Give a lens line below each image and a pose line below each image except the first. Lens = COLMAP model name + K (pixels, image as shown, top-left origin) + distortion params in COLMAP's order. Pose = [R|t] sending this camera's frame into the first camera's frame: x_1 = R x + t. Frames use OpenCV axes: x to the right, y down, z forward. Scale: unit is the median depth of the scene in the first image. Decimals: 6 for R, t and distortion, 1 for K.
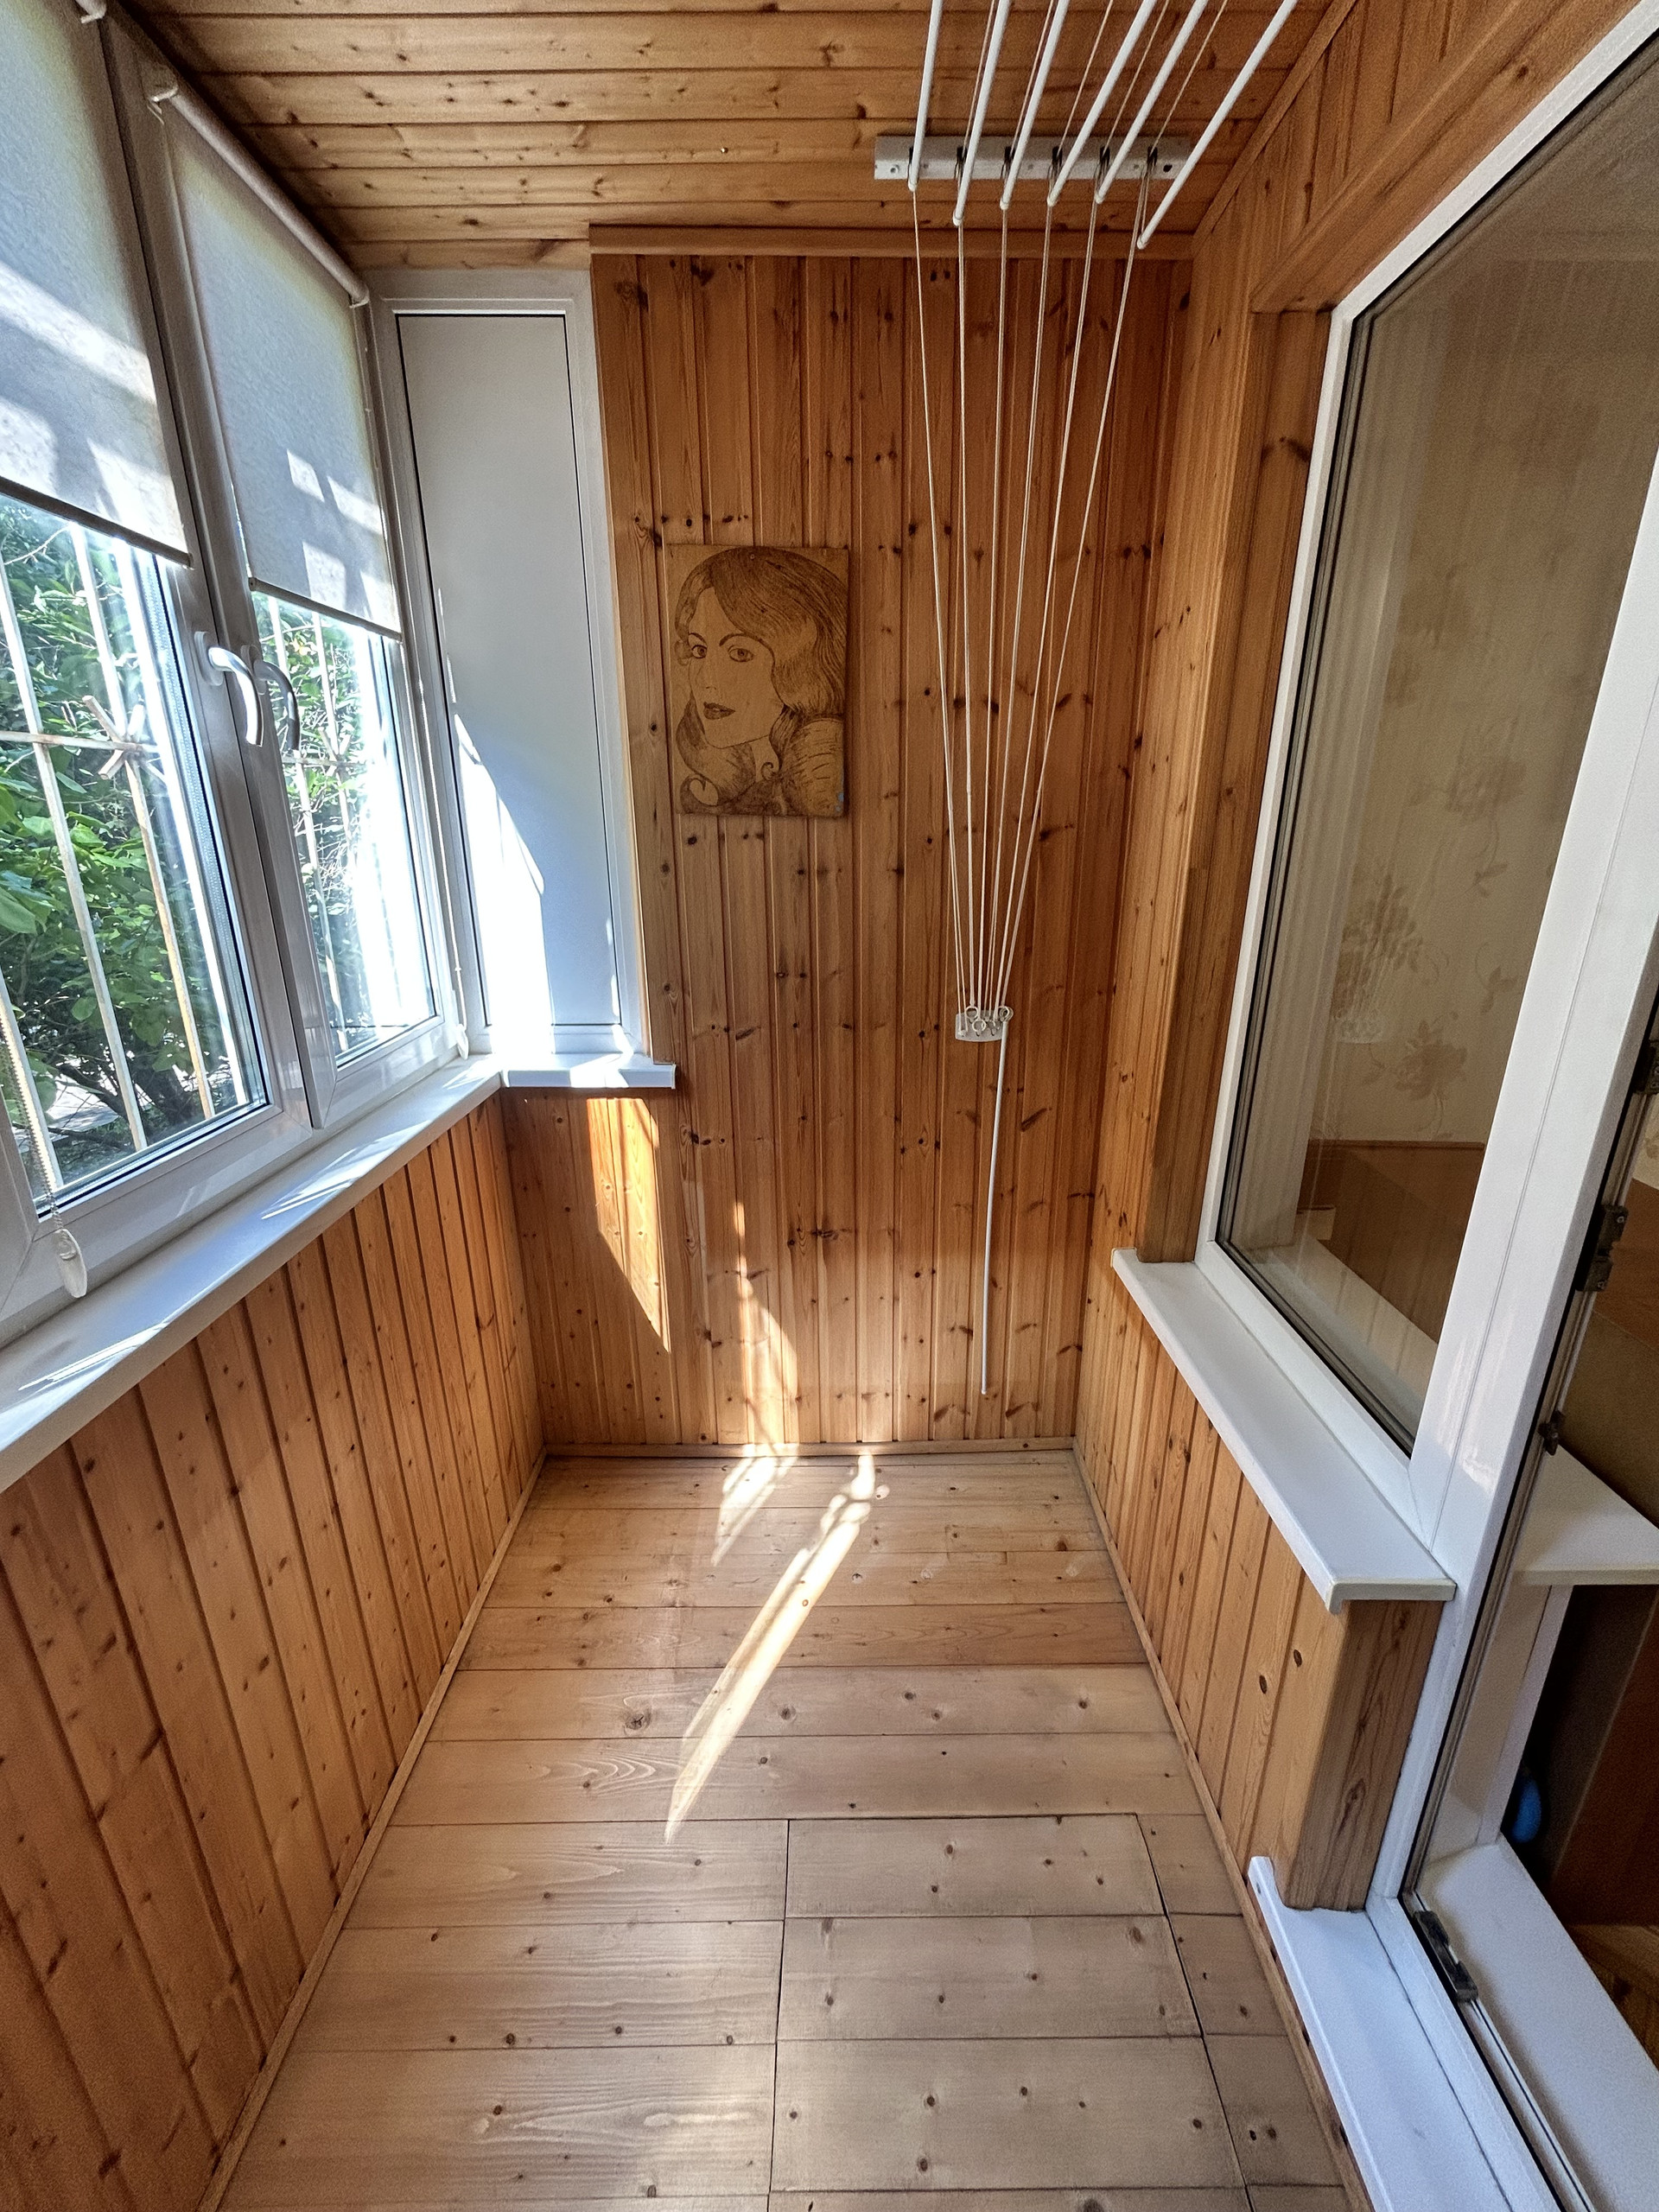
lens RADIAL K [[891.0, 0, 830.7], [0, 891.0, 1102.5], [0, 0, 1]] dist [-0.003052, 0.001307]
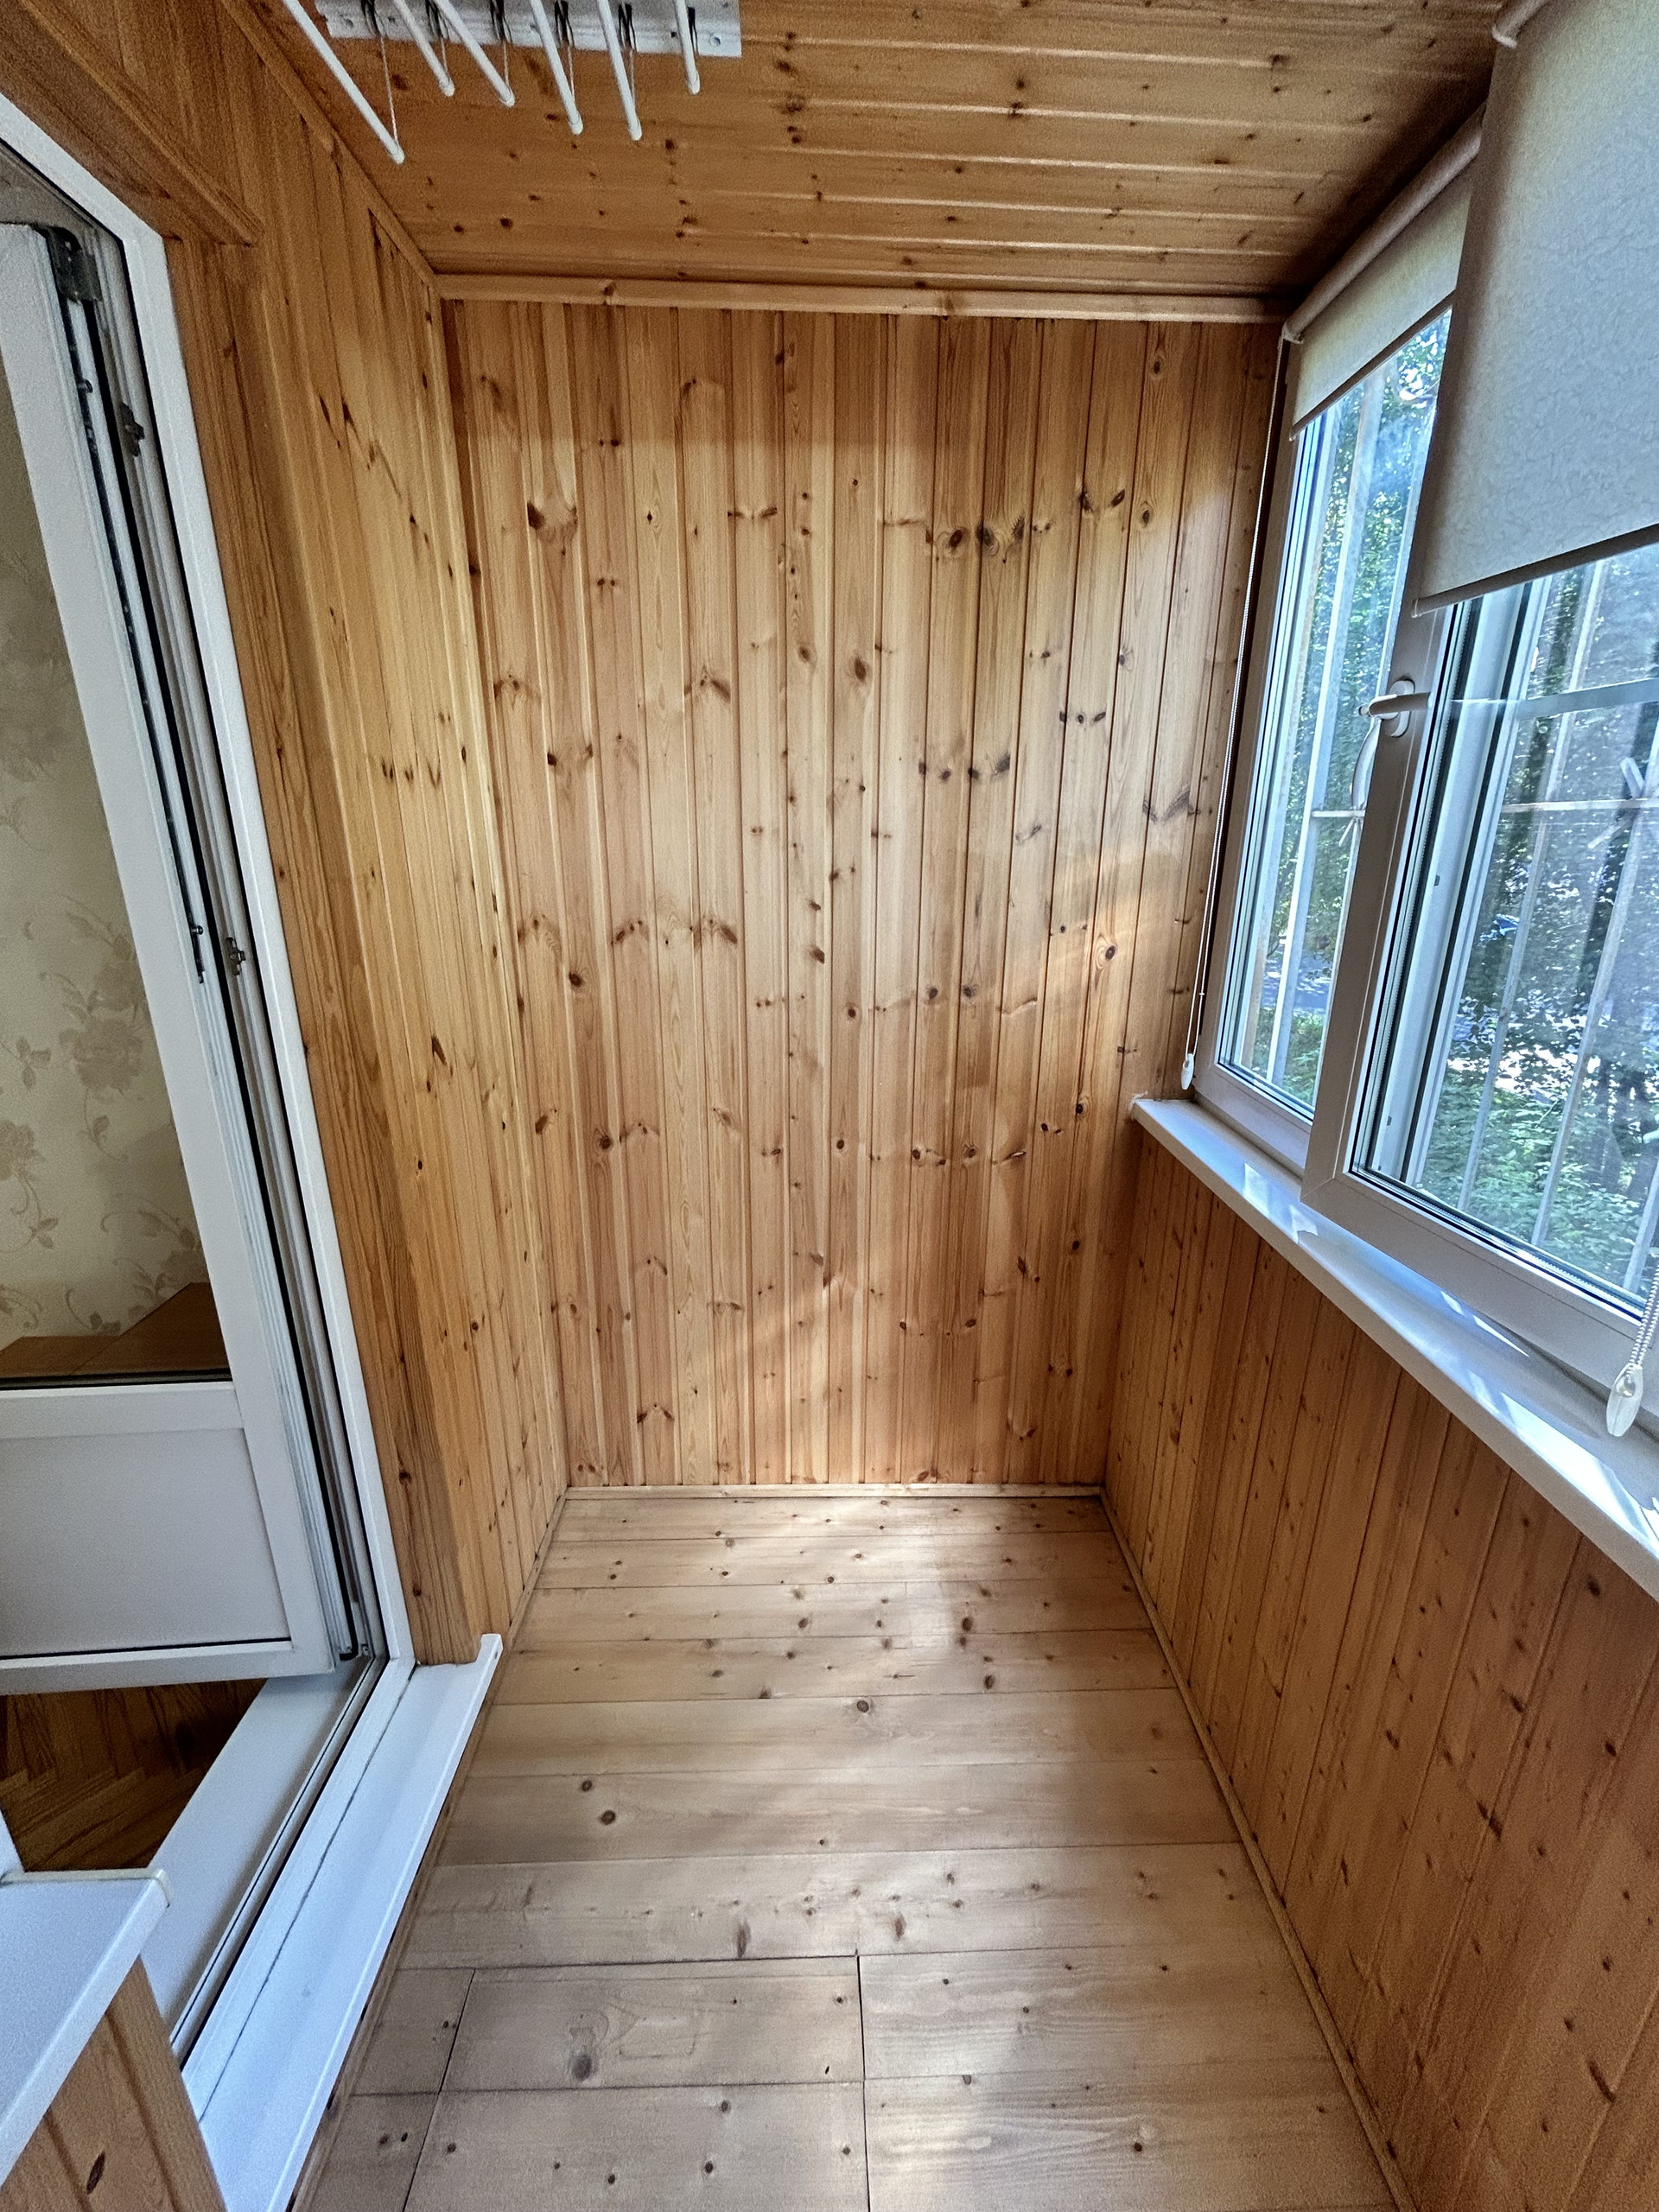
lens RADIAL K [[891.0, 0, 834.4], [0, 891.0, 1105.8], [0, 0, 1]] dist [-0.003052, 0.001307]
pose [[-0.999615, 0.009087, -0.026210, -0.012850], [-0.007784, 0.814978, 0.579440, -0.436344], [0.026626, 0.579421, -0.814593, 1.180563]]
